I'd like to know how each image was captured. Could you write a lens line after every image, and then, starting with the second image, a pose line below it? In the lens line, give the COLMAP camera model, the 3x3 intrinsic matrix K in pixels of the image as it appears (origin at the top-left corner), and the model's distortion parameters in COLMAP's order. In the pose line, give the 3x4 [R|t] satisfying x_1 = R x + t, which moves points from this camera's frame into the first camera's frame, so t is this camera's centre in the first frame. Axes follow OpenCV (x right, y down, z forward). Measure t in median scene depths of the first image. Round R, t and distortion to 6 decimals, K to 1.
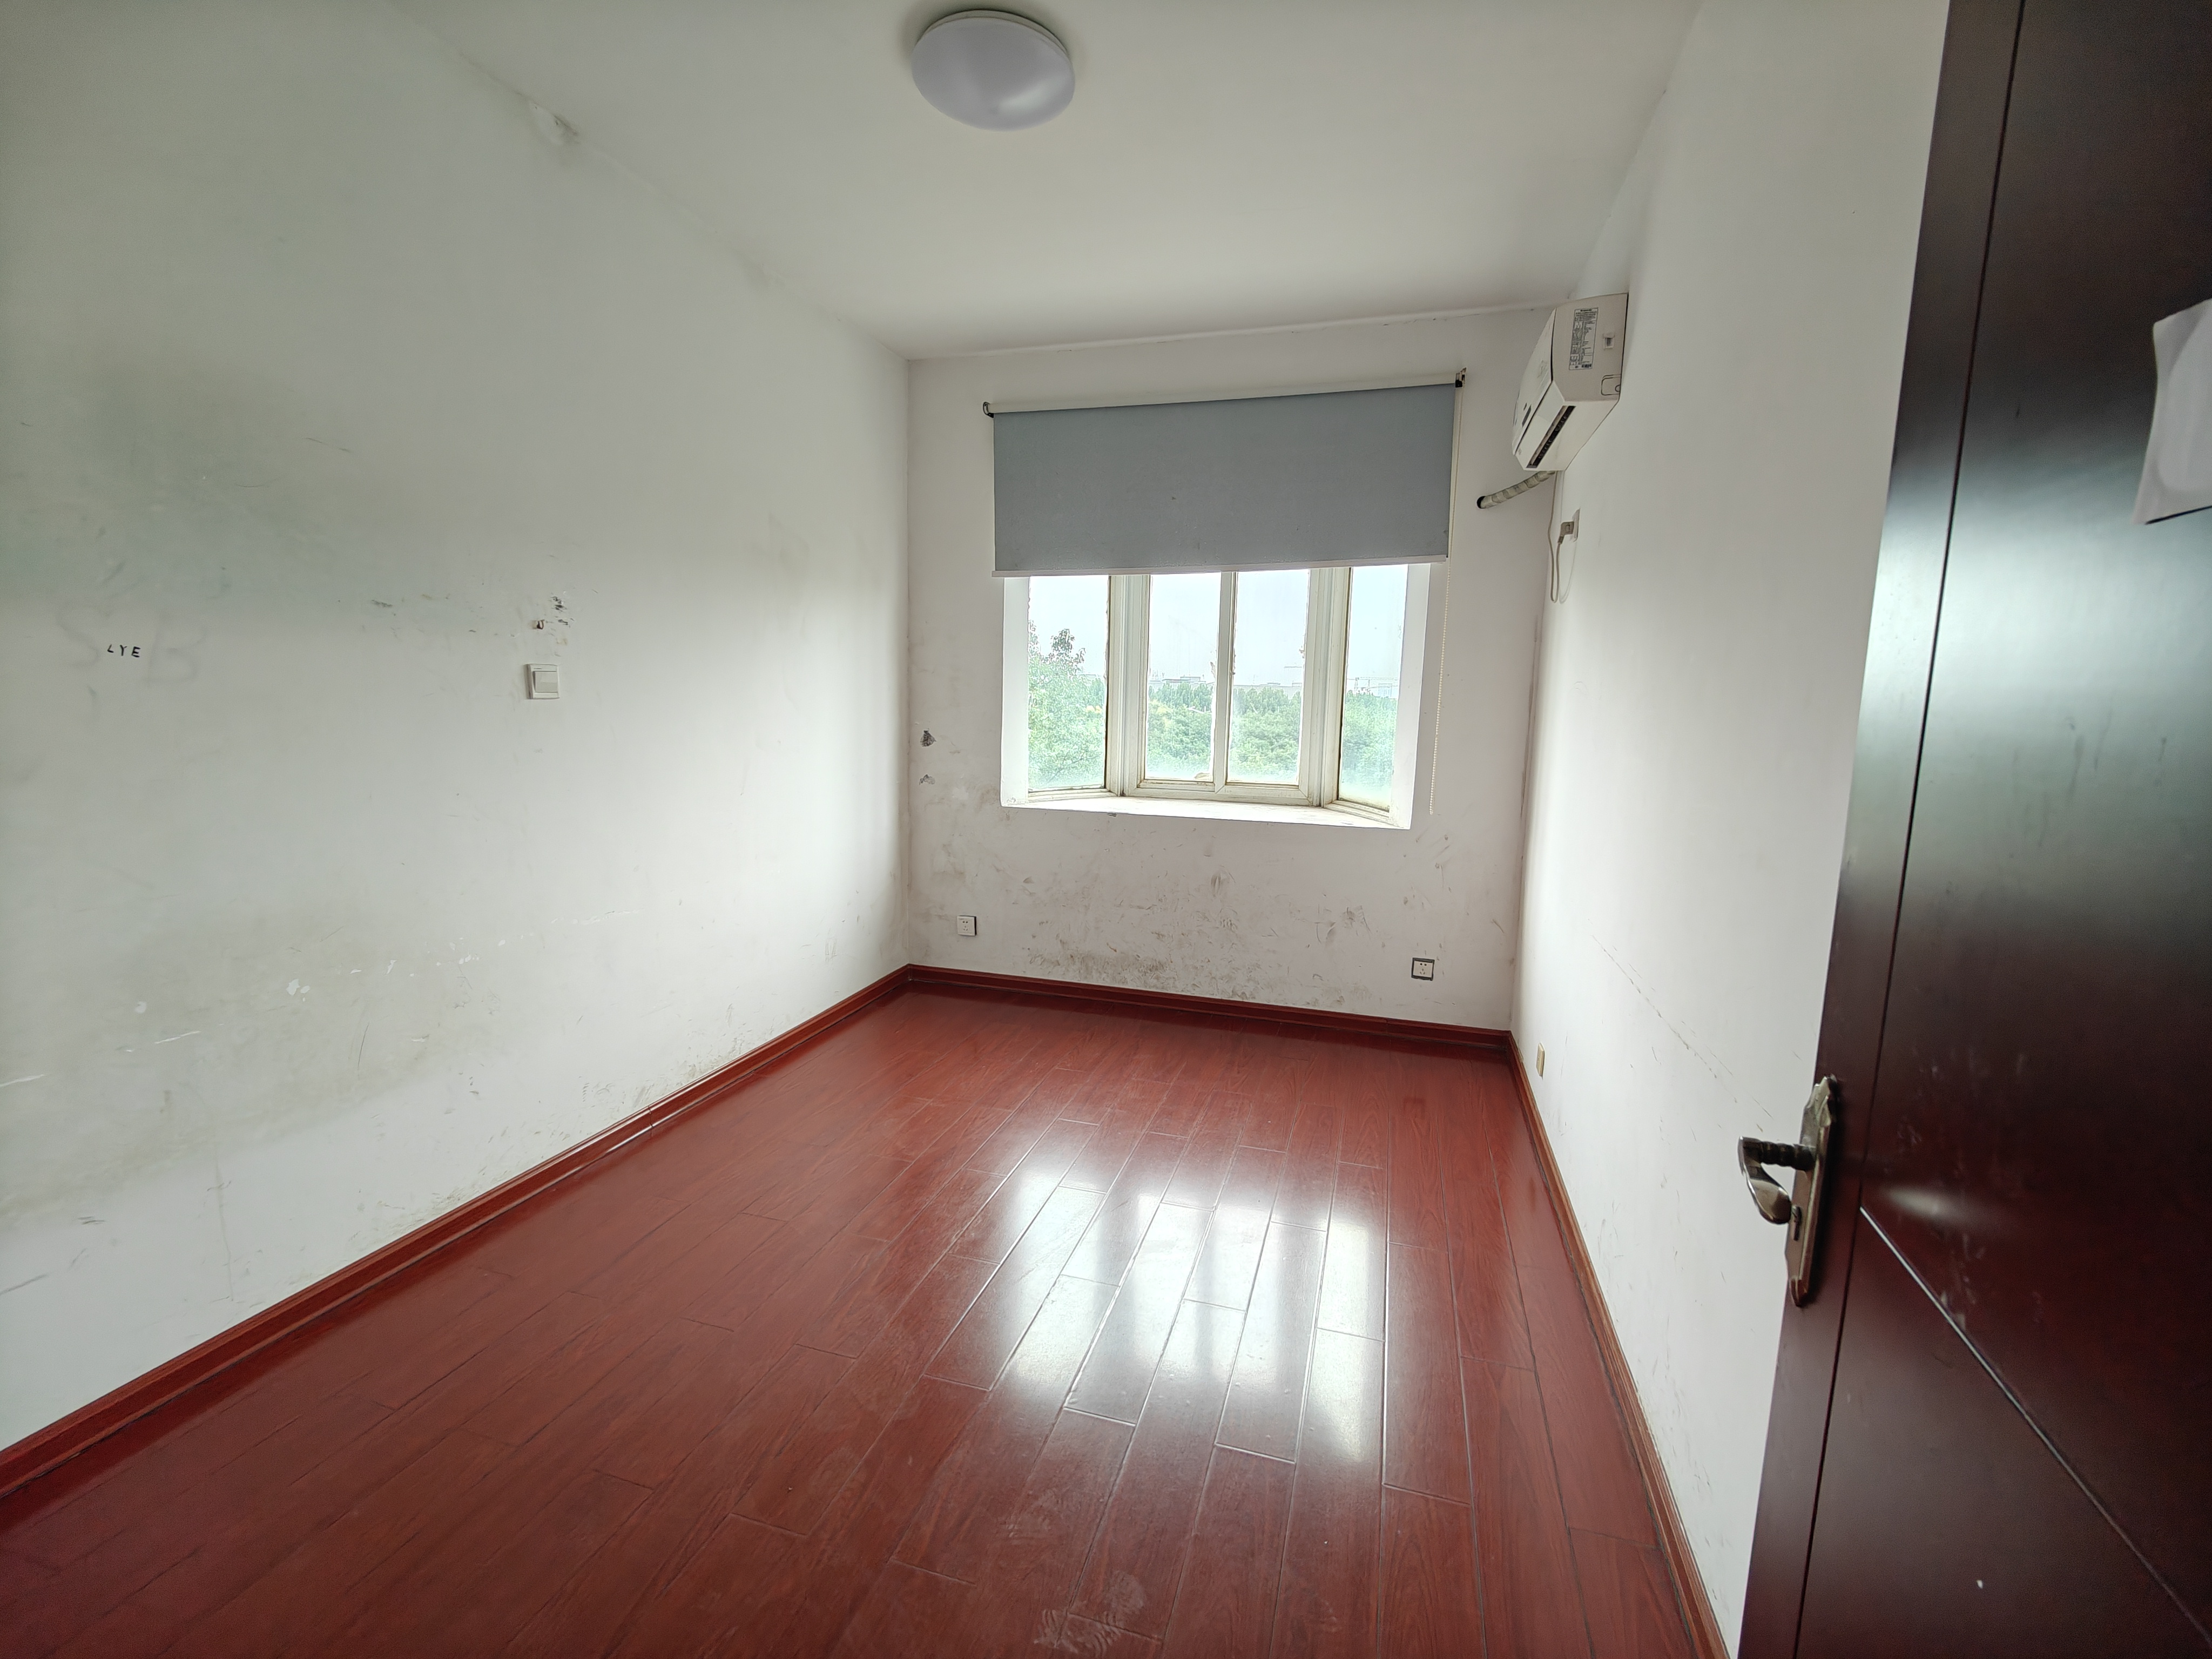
lens RADIAL K [[968.9, 0, 1106.0], [0, 968.9, 829.5], [0, 0, 1]] dist [0.000291, -0.000005]
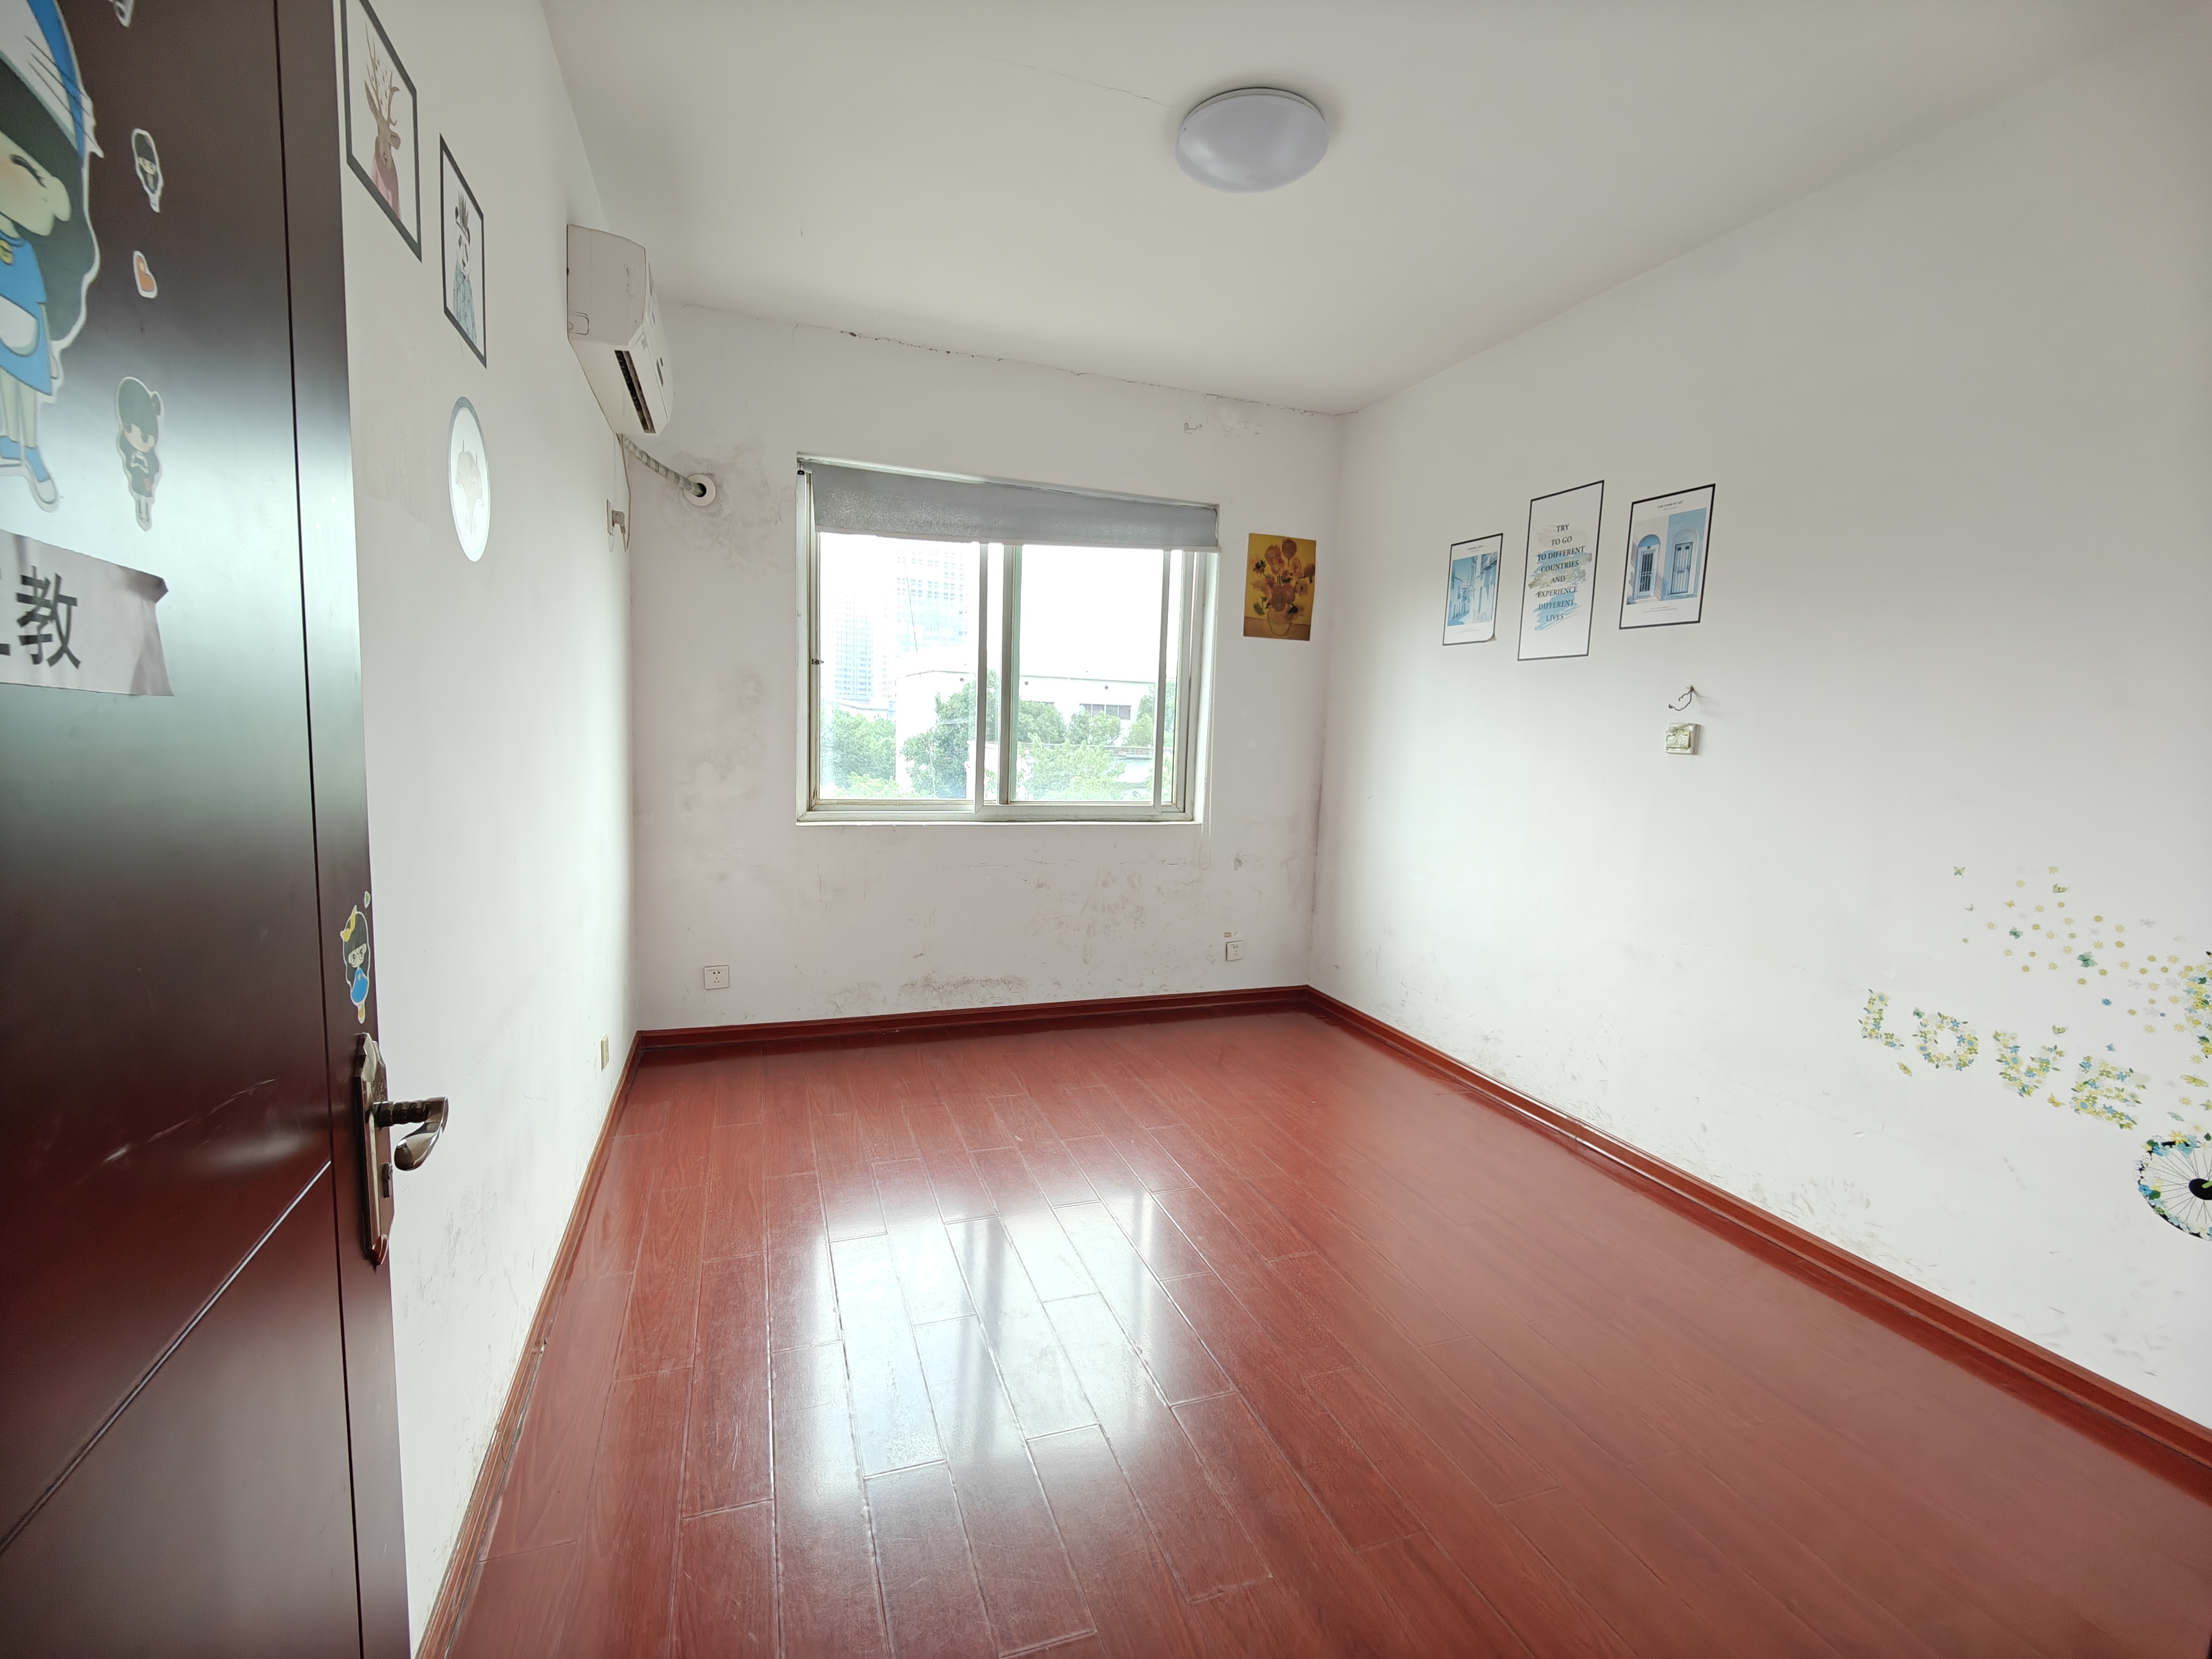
lens RADIAL K [[968.9, 0, 1106.0], [0, 968.9, 829.5], [0, 0, 1]] dist [0.000291, -0.000005]
pose [[0.799318, -0.062022, 0.597699, -0.413987], [0.061952, 0.997865, 0.020696, -0.012145], [-0.597706, 0.020486, 0.801453, 0.200030]]
